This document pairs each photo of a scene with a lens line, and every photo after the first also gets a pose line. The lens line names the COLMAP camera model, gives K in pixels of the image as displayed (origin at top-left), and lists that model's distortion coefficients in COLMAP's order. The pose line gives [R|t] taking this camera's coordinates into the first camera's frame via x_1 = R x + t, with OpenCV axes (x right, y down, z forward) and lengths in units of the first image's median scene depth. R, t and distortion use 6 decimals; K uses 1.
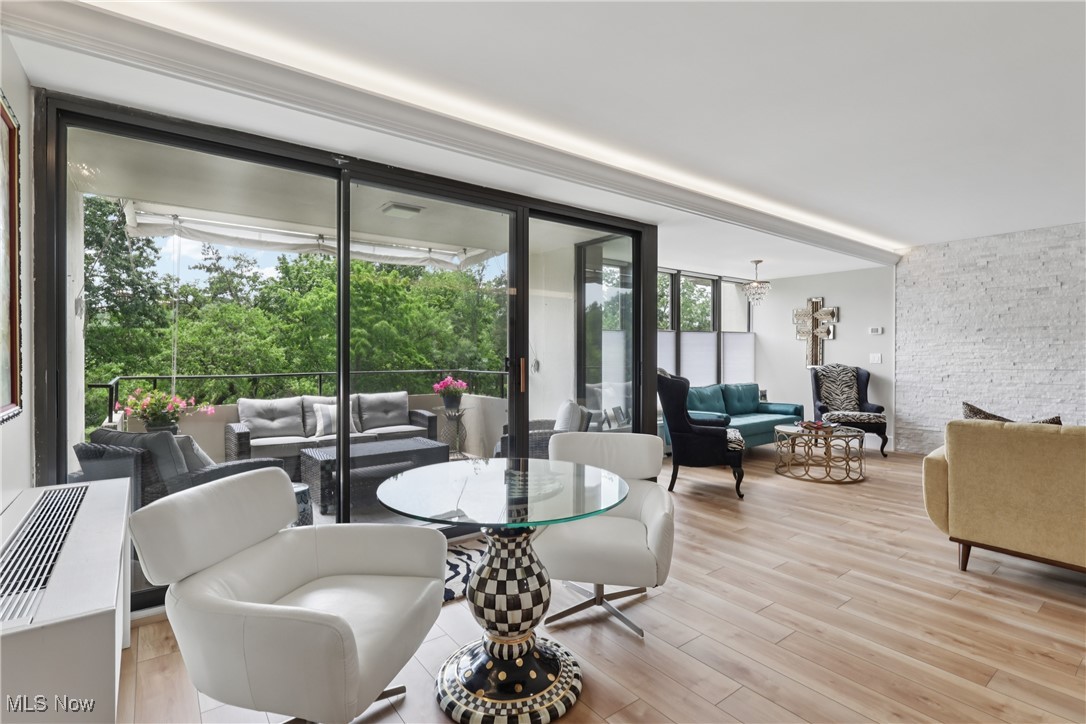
lens RADIAL K [[514.2, 0, 543.8], [0, 514.2, 356.0], [0, 0, 1]] dist [-0.001097, 0.000224]
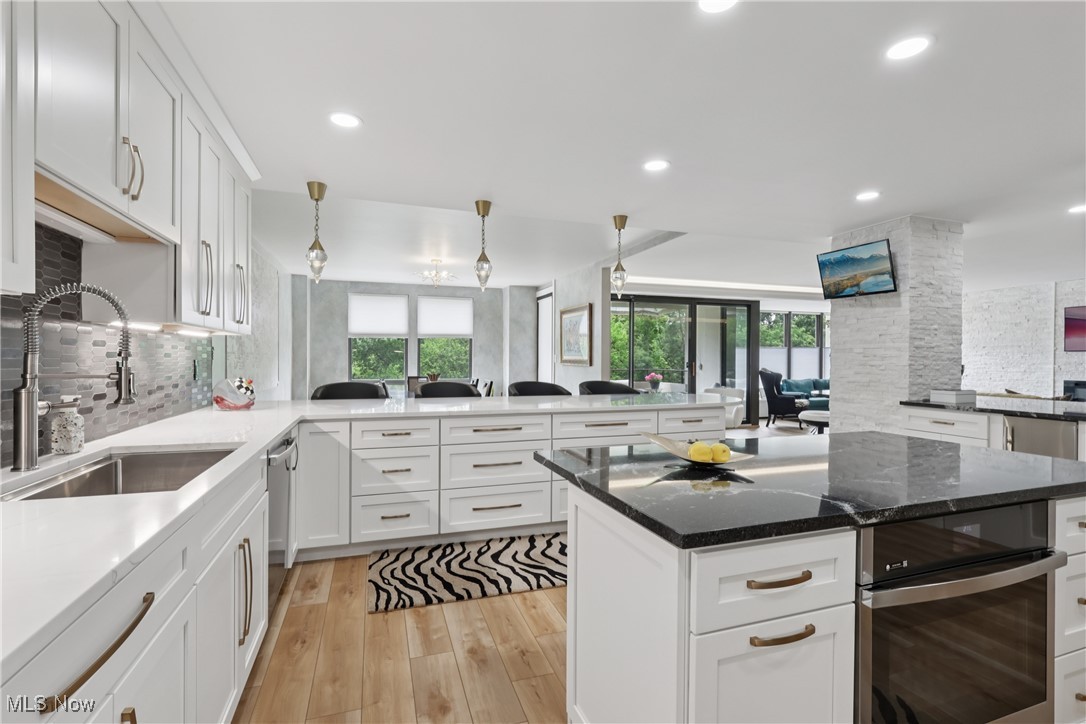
lens RADIAL K [[514.2, 0, 552.3], [0, 514.2, 370.8], [0, 0, 1]] dist [-0.001097, 0.000224]
pose [[0.953480, 0.008456, -0.301336, 0.015793], [-0.004550, 0.999896, 0.013664, 0.002826], [0.301421, -0.011657, 0.953420, -0.394164]]
